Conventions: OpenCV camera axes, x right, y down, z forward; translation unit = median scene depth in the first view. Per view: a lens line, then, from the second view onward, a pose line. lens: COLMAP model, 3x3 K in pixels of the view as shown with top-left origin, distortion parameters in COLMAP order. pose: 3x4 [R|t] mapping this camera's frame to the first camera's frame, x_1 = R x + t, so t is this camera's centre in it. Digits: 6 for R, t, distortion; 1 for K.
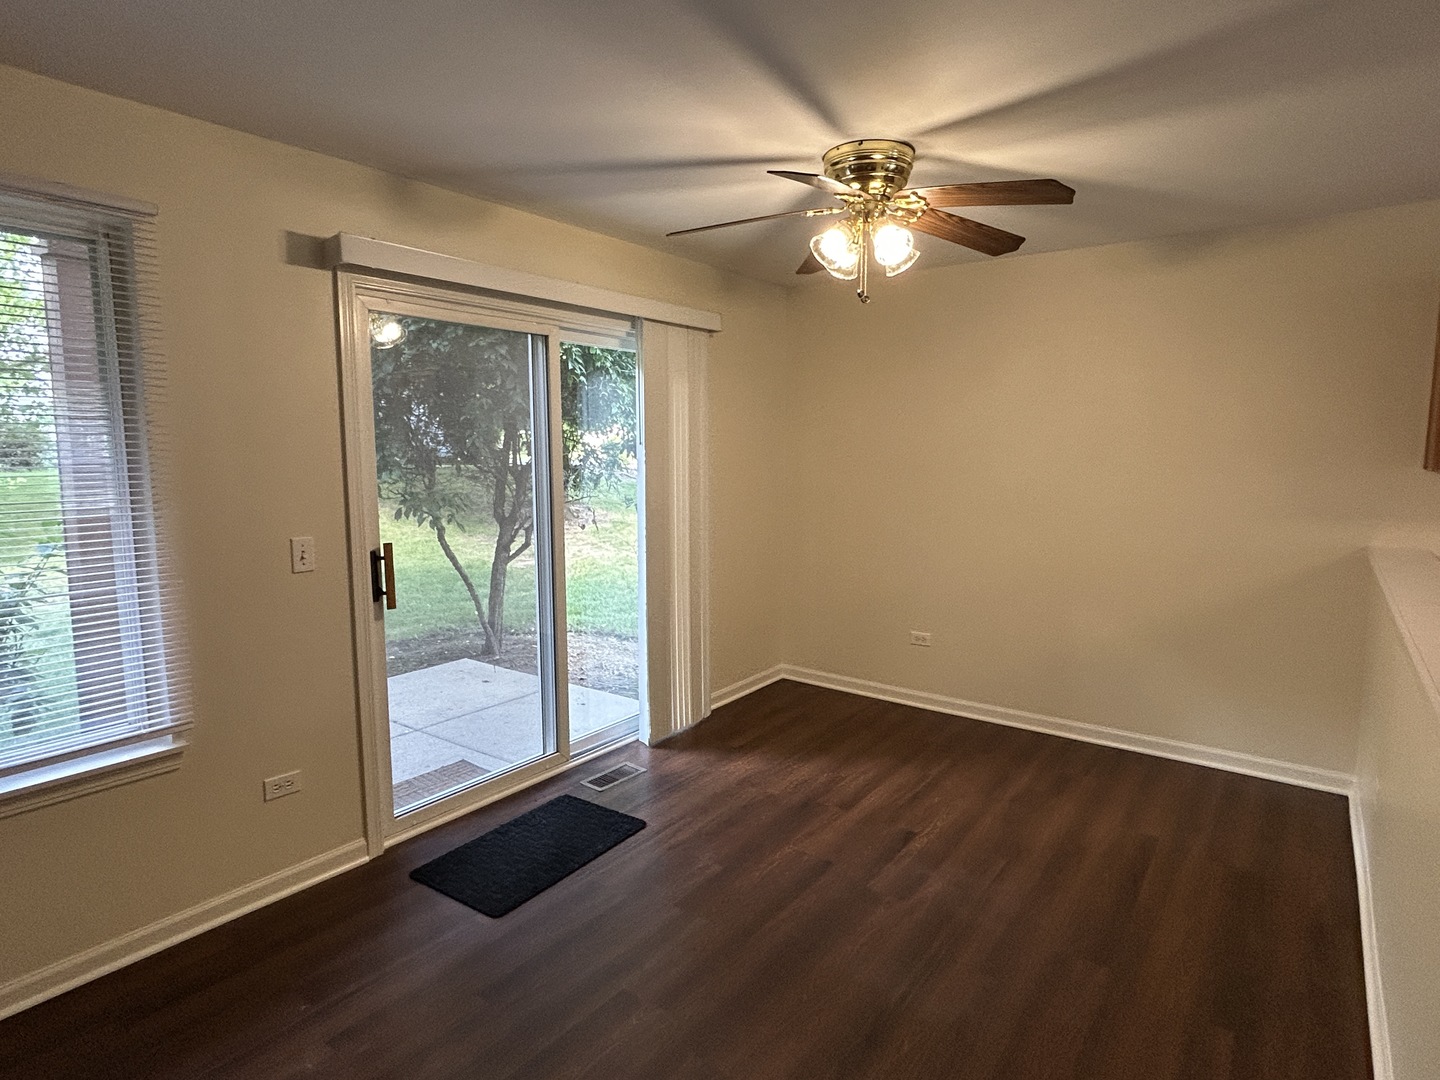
lens RADIAL K [[806.3, 0, 721.8], [0, 806.3, 536.8], [0, 0, 1]] dist [-0.001434, -0.001737]
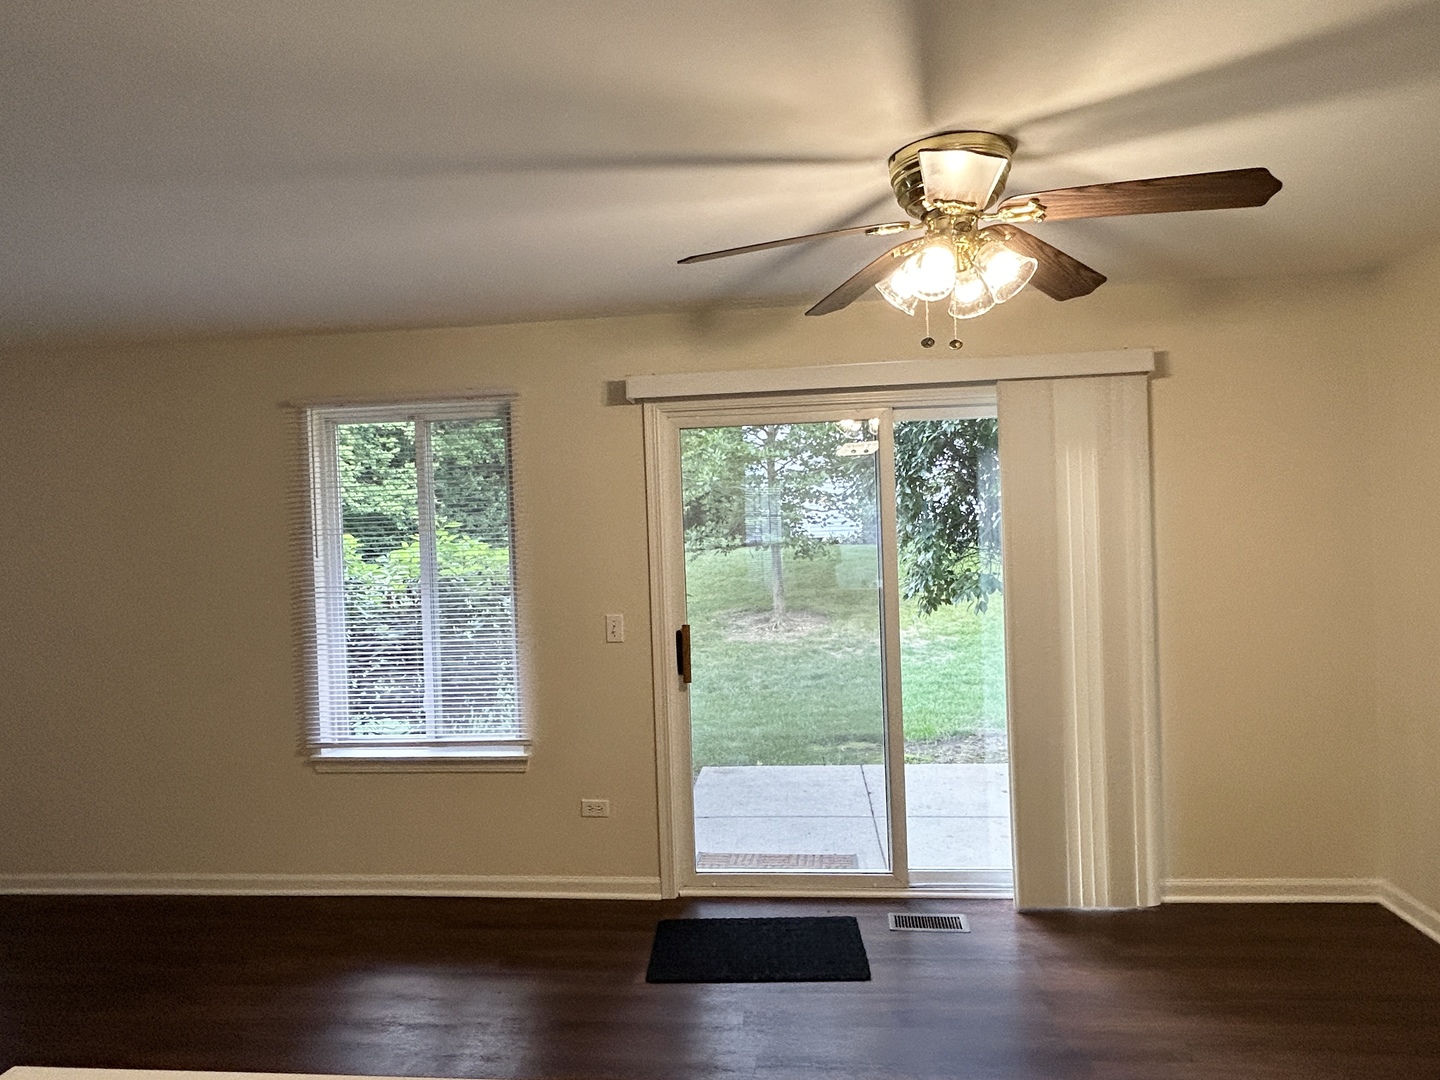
lens RADIAL K [[899.8, 0, 721.0], [0, 899.8, 542.1], [0, 0, 1]] dist [-0.003557, -0.004683]
pose [[0.505566, 0.000035, -0.862788, 0.573621], [-0.065387, 0.997126, -0.038275, -0.051456], [0.860307, 0.075765, 0.504115, 0.306954]]
